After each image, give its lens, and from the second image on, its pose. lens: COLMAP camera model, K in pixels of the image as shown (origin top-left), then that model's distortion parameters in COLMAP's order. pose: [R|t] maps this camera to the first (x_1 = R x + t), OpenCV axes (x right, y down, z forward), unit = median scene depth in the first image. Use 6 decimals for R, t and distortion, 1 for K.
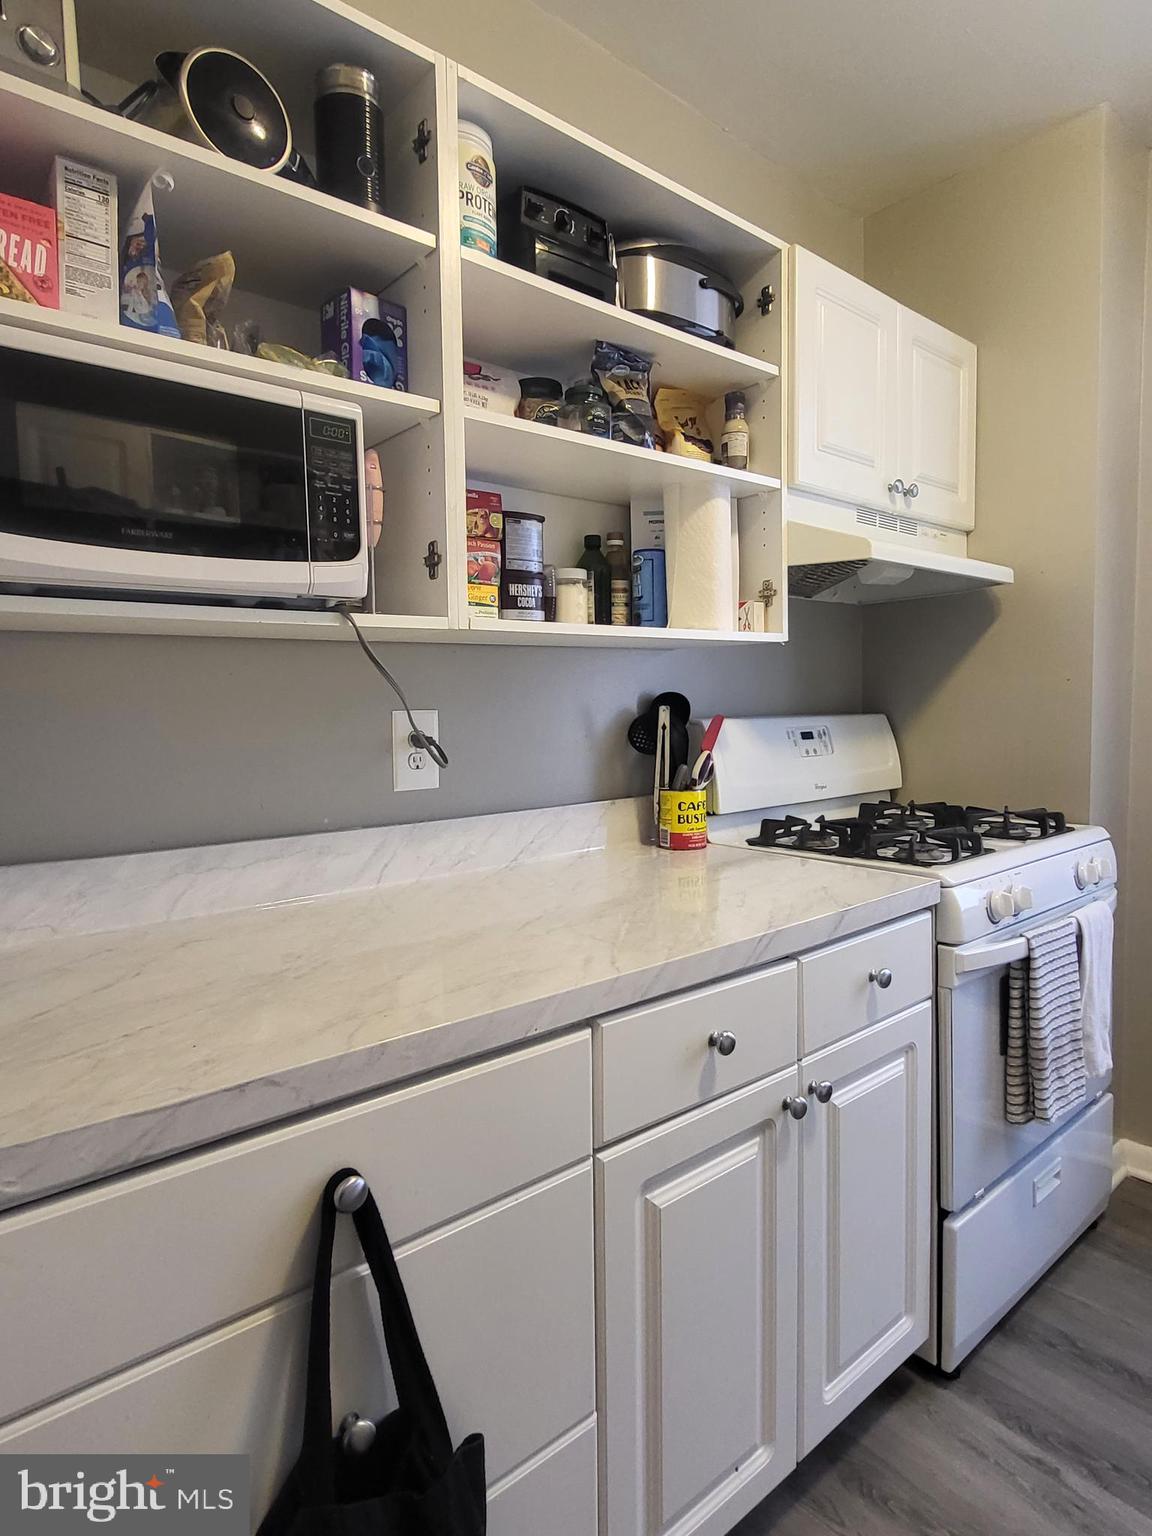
lens RADIAL K [[858.2, 0, 577.6], [0, 858.2, 749.5], [0, 0, 1]] dist [0.000345, -0.002971]
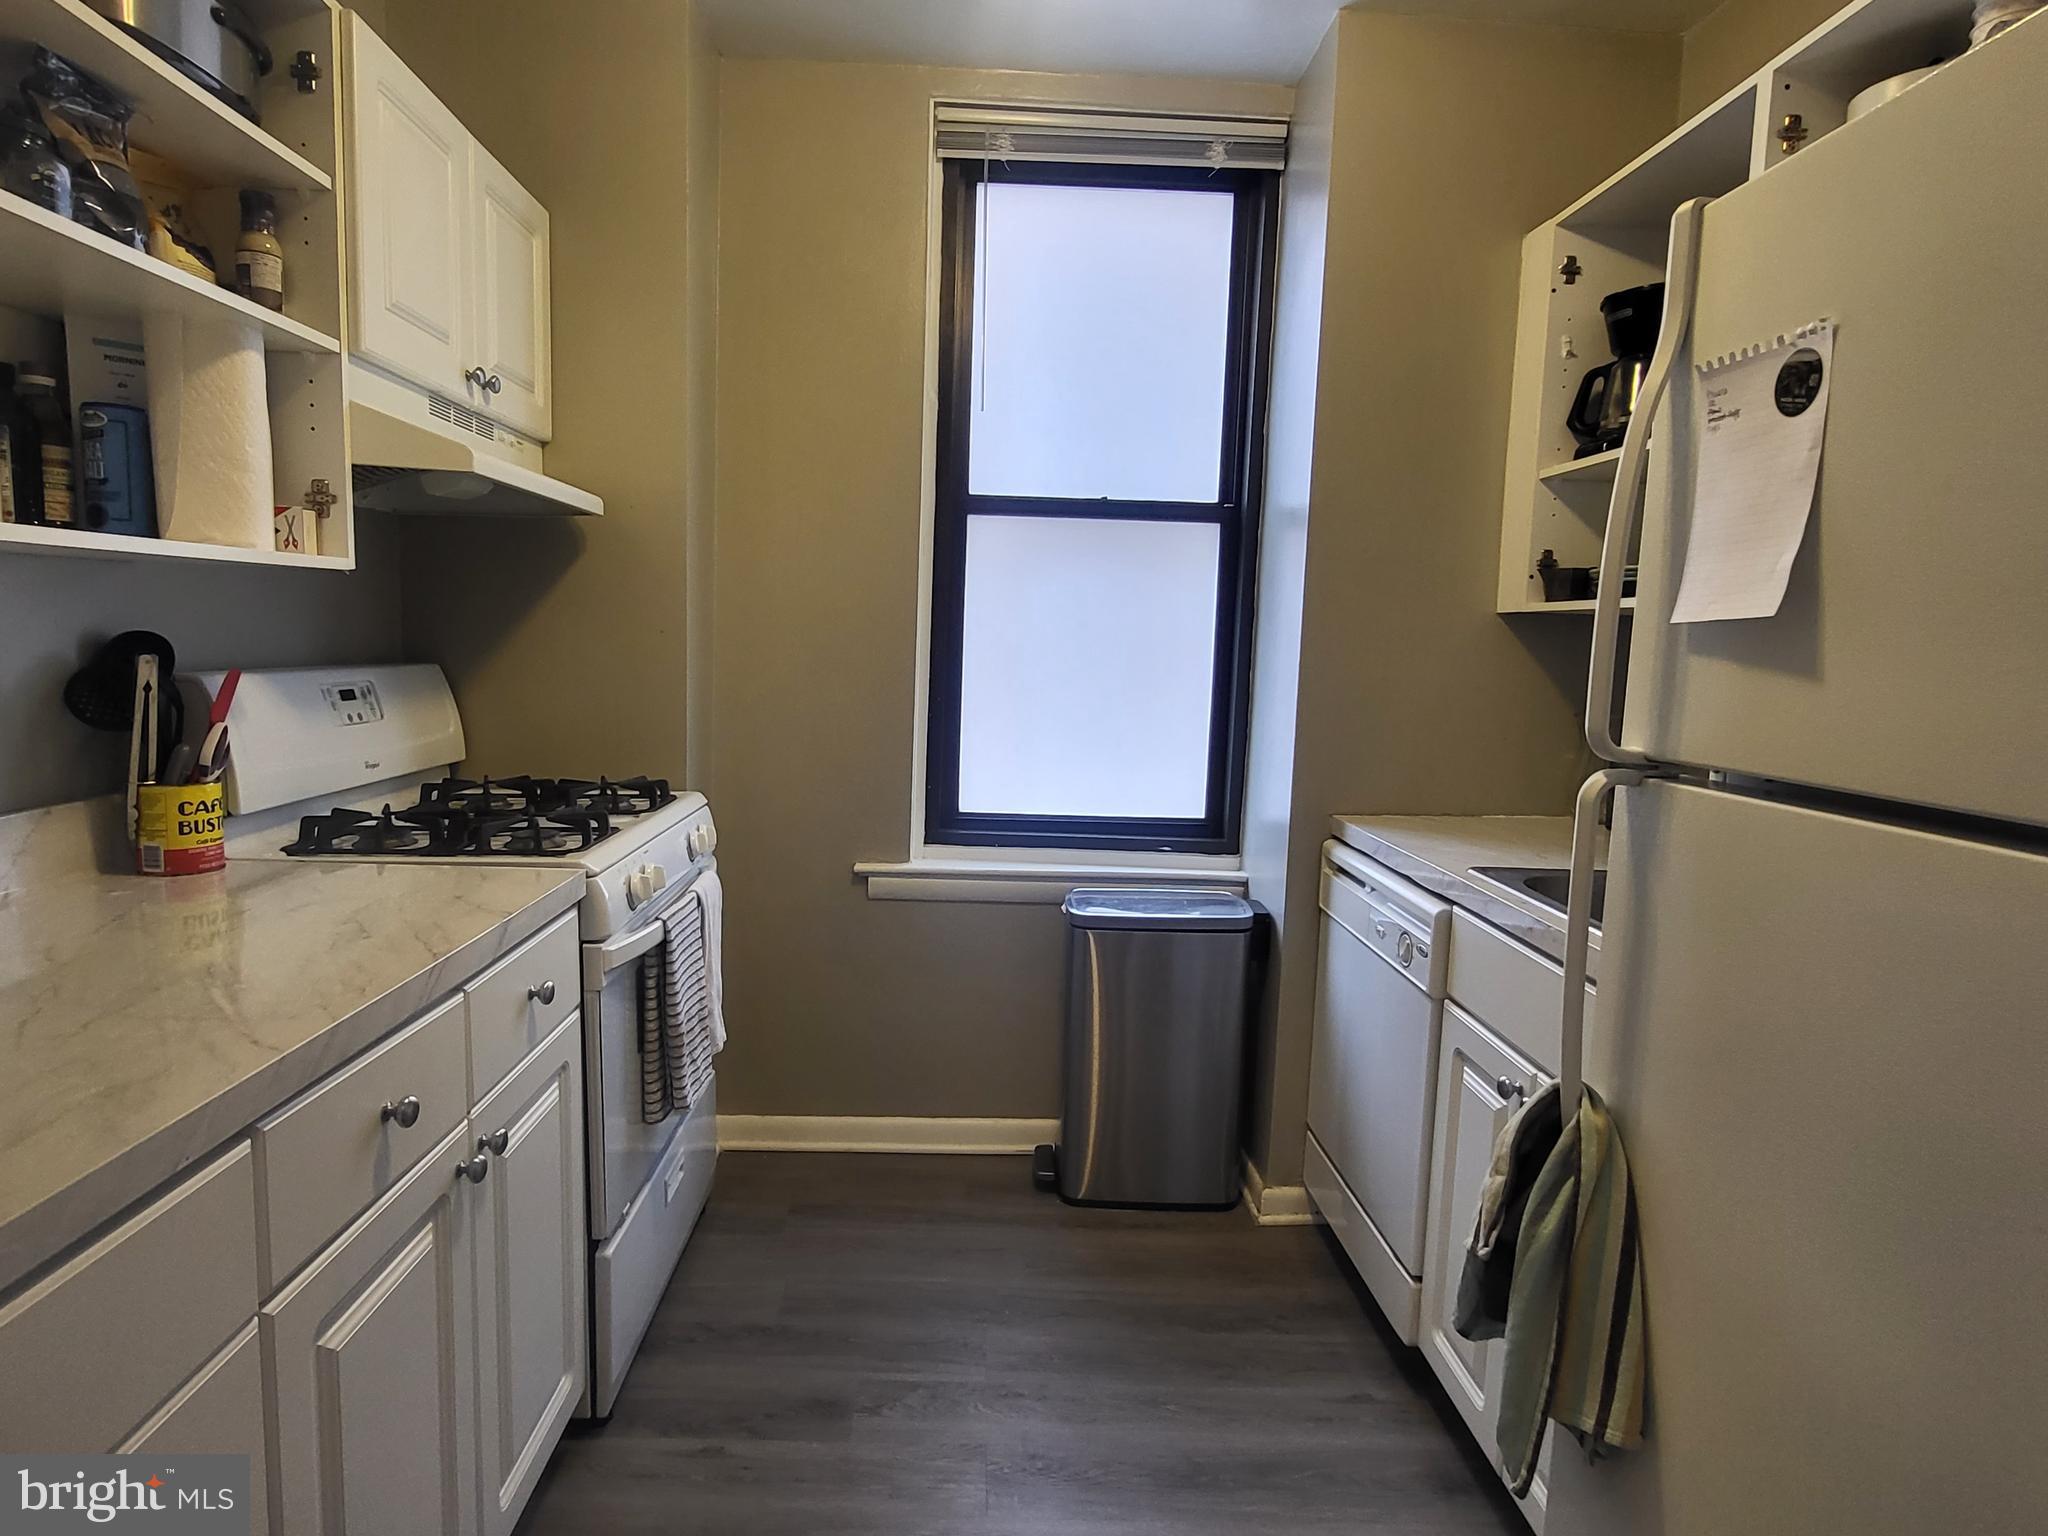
lens RADIAL K [[1144.2, 0, 1012.4], [0, 1144.2, 760.5], [0, 0, 1]] dist [0.000345, -0.002971]
pose [[0.611476, -0.051359, 0.789594, -0.186796], [0.003792, 0.998070, 0.061983, -0.022974], [-0.791254, -0.034907, 0.610491, -0.033412]]
